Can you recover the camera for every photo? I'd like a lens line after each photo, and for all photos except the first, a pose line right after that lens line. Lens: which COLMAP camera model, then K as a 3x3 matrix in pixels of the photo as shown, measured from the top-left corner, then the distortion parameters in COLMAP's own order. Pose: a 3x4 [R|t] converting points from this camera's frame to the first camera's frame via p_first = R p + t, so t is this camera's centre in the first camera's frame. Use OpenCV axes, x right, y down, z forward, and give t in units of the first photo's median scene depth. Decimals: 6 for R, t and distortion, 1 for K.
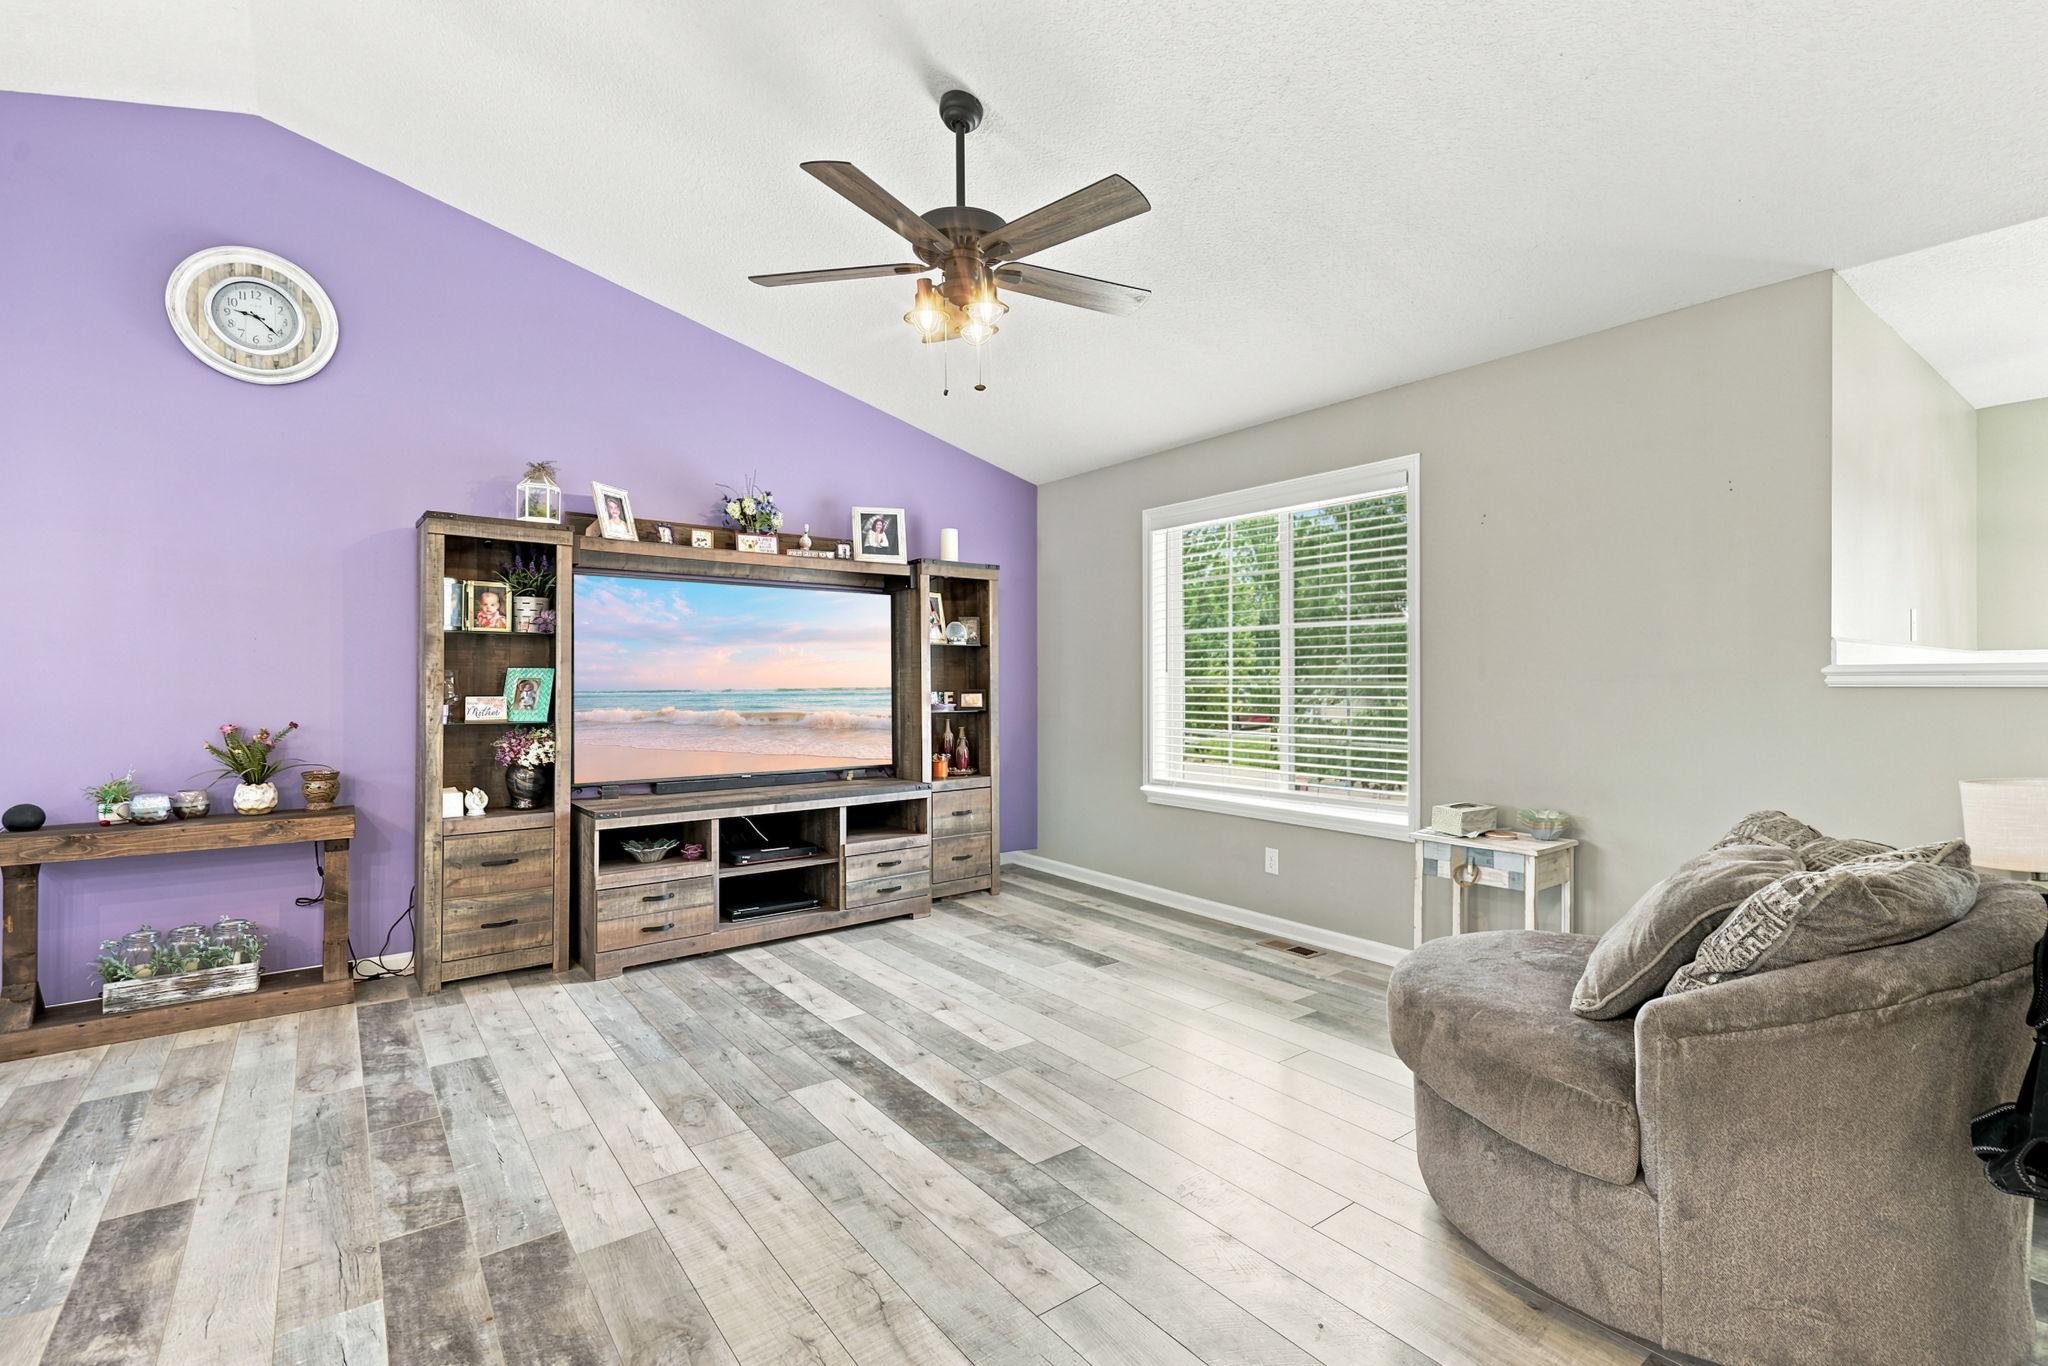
lens RADIAL K [[926.1, 0, 1017.8], [0, 926.1, 676.7], [0, 0, 1]] dist [-0.002191, 0.000685]
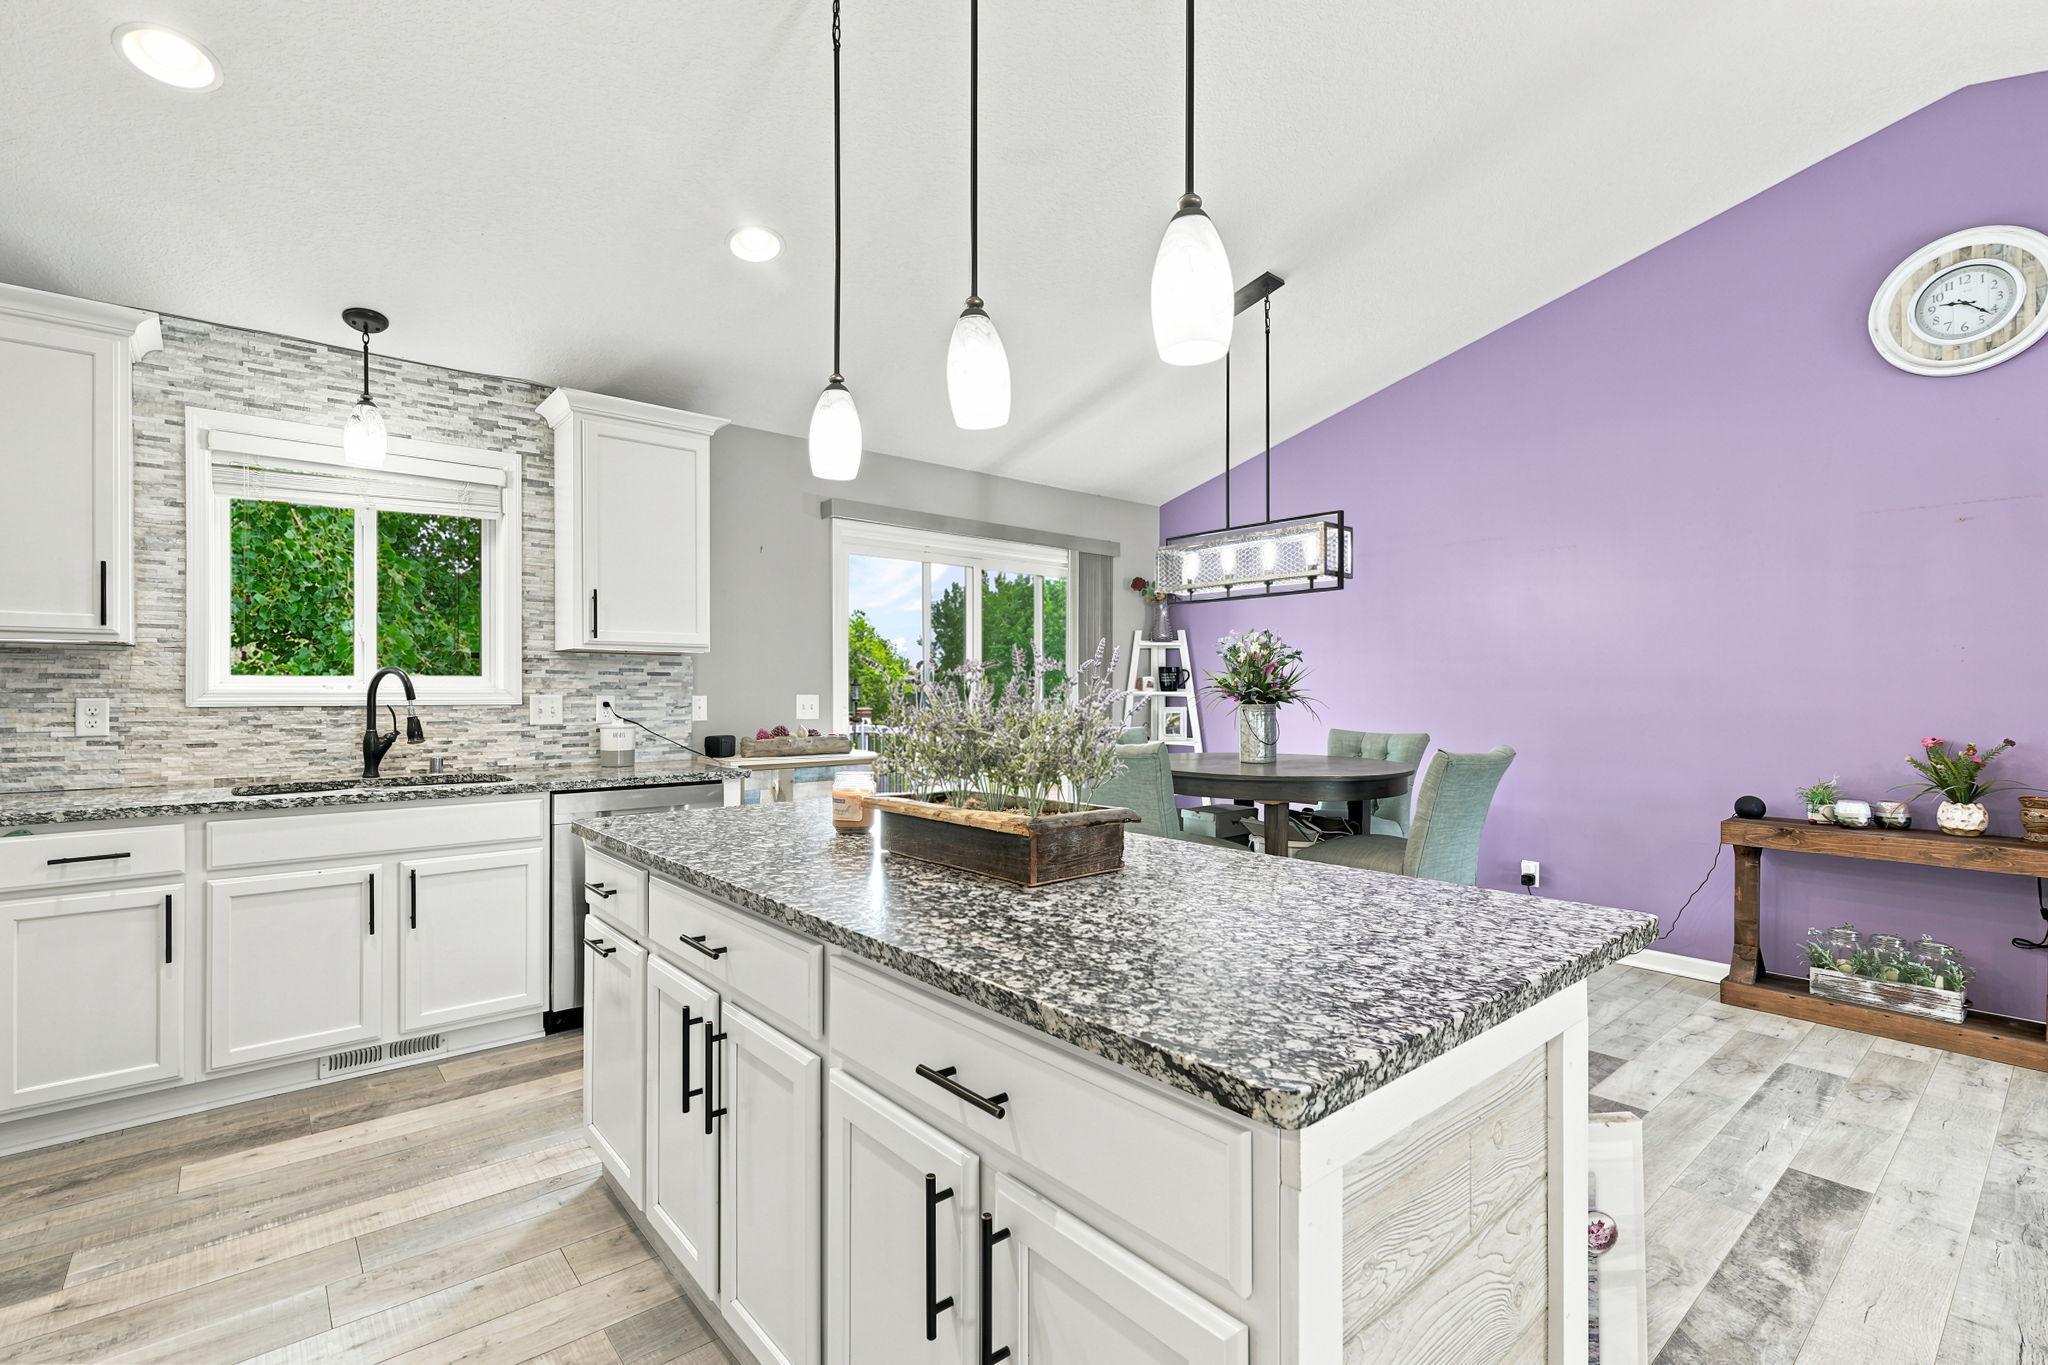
lens RADIAL K [[926.1, 0, 1024.4], [0, 926.1, 689.7], [0, 0, 1]] dist [-0.002191, 0.000685]
pose [[0.063288, 0.000798, -0.997995, 0.052770], [0.001317, 0.999999, 0.000884, -0.000975], [0.997994, -0.001370, 0.063287, -0.007153]]
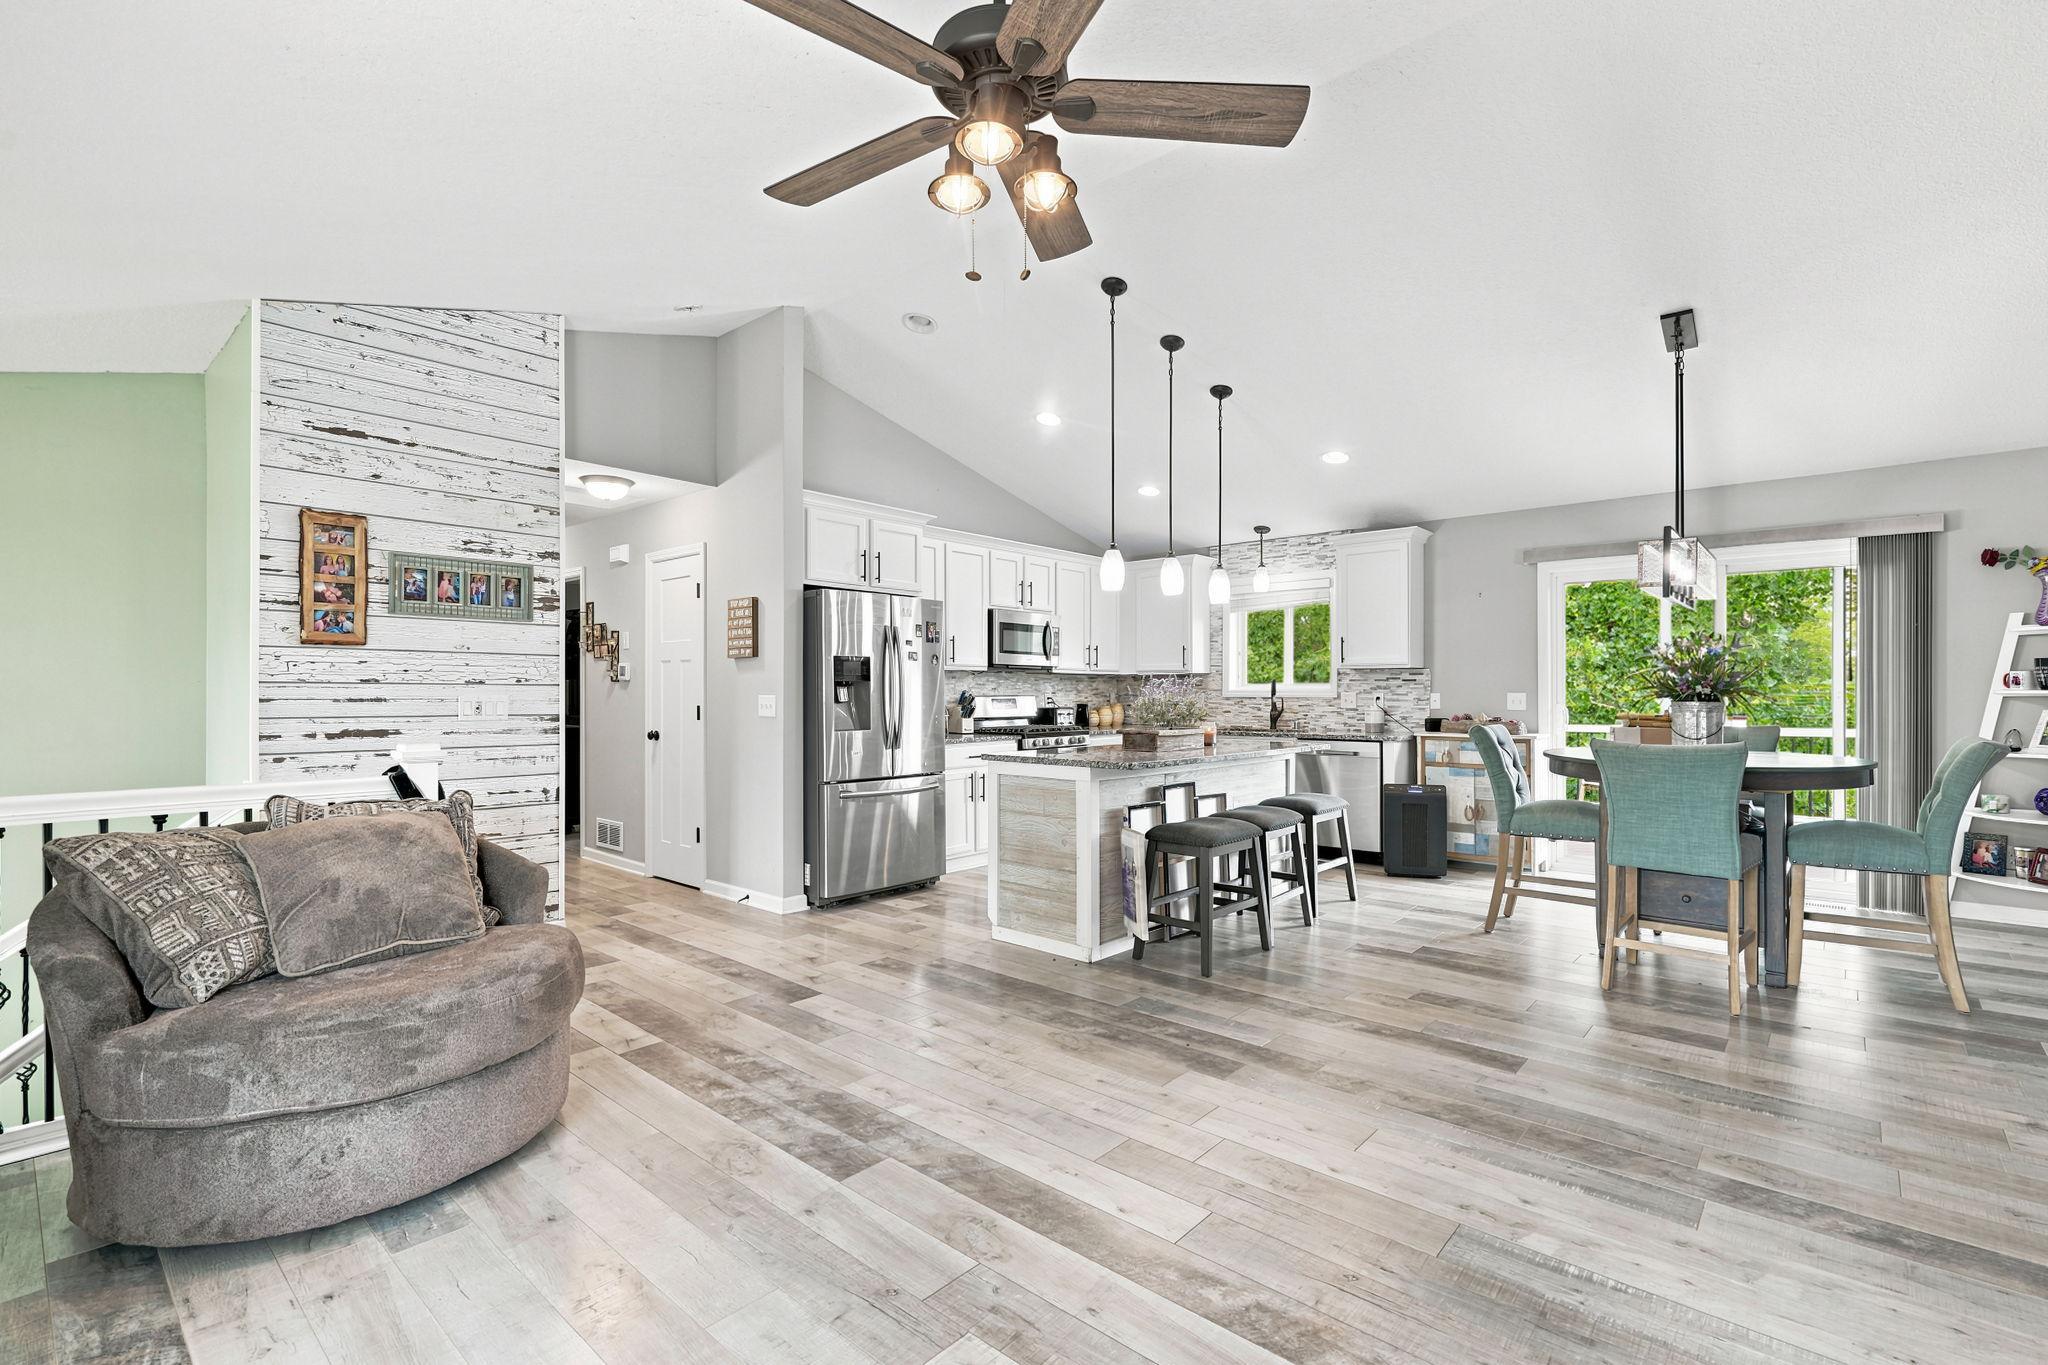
lens RADIAL K [[926.1, 0, 1004.8], [0, 926.1, 688.5], [0, 0, 1]] dist [-0.002191, 0.000685]
pose [[-0.983806, 0.001677, -0.179229, 0.052906], [0.002690, 0.999982, -0.005409, 0.005567], [0.179217, -0.005804, -0.983792, 1.432765]]
